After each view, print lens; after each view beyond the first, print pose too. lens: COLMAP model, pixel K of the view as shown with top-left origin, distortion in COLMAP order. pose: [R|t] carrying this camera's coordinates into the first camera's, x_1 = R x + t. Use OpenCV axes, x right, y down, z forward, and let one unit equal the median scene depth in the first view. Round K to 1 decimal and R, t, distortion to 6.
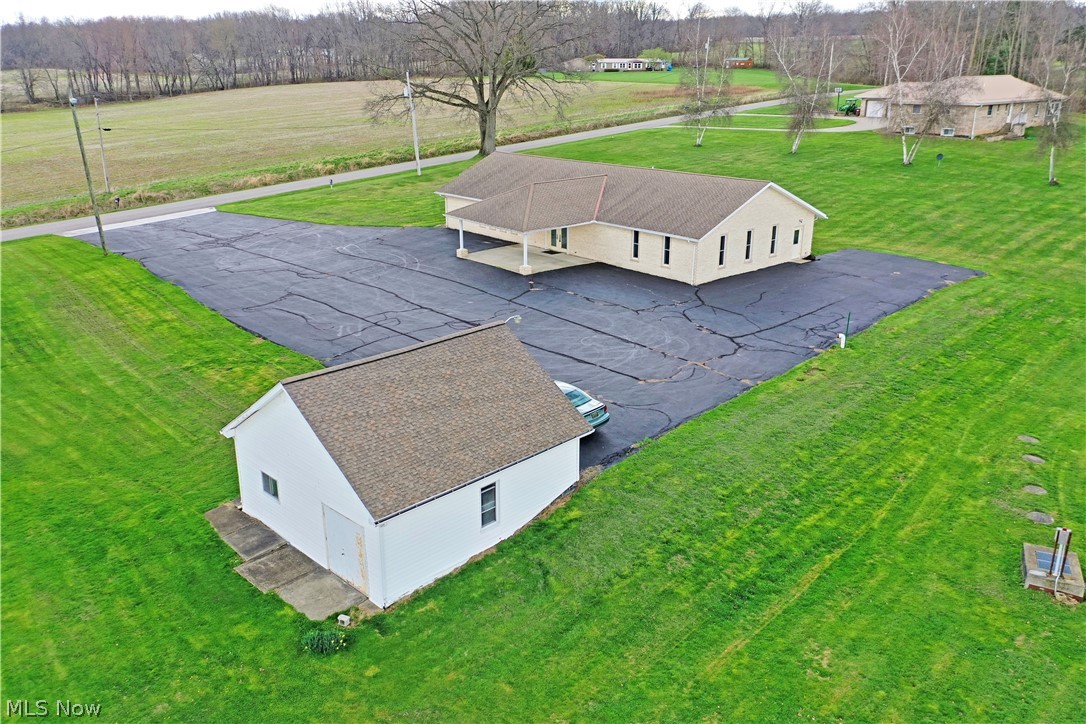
lens RADIAL K [[867.0, 0, 544.8], [0, 867.0, 362.9], [0, 0, 1]] dist [0.010956, 0.009205]
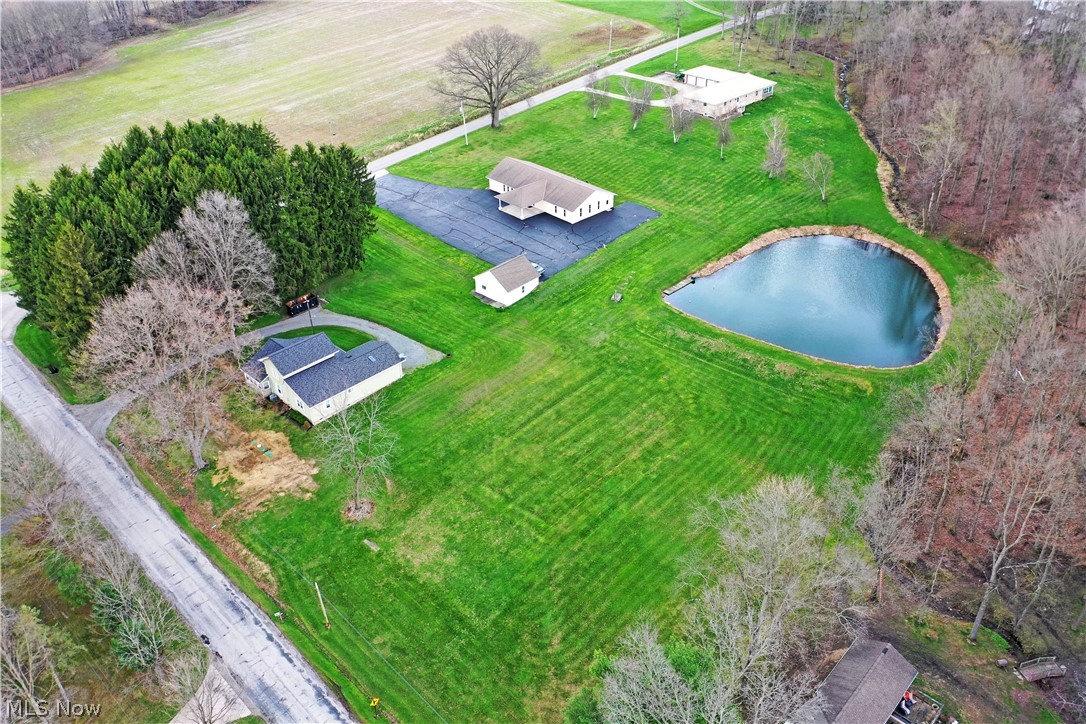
lens RADIAL K [[867.0, 0, 543.9], [0, 867.0, 361.4], [0, 0, 1]] dist [0.010956, 0.009205]
pose [[0.999018, -0.034808, 0.027408, -0.057698], [0.027064, 0.969276, 0.244484, -0.448705], [-0.035076, -0.243502, 0.969266, -2.714748]]
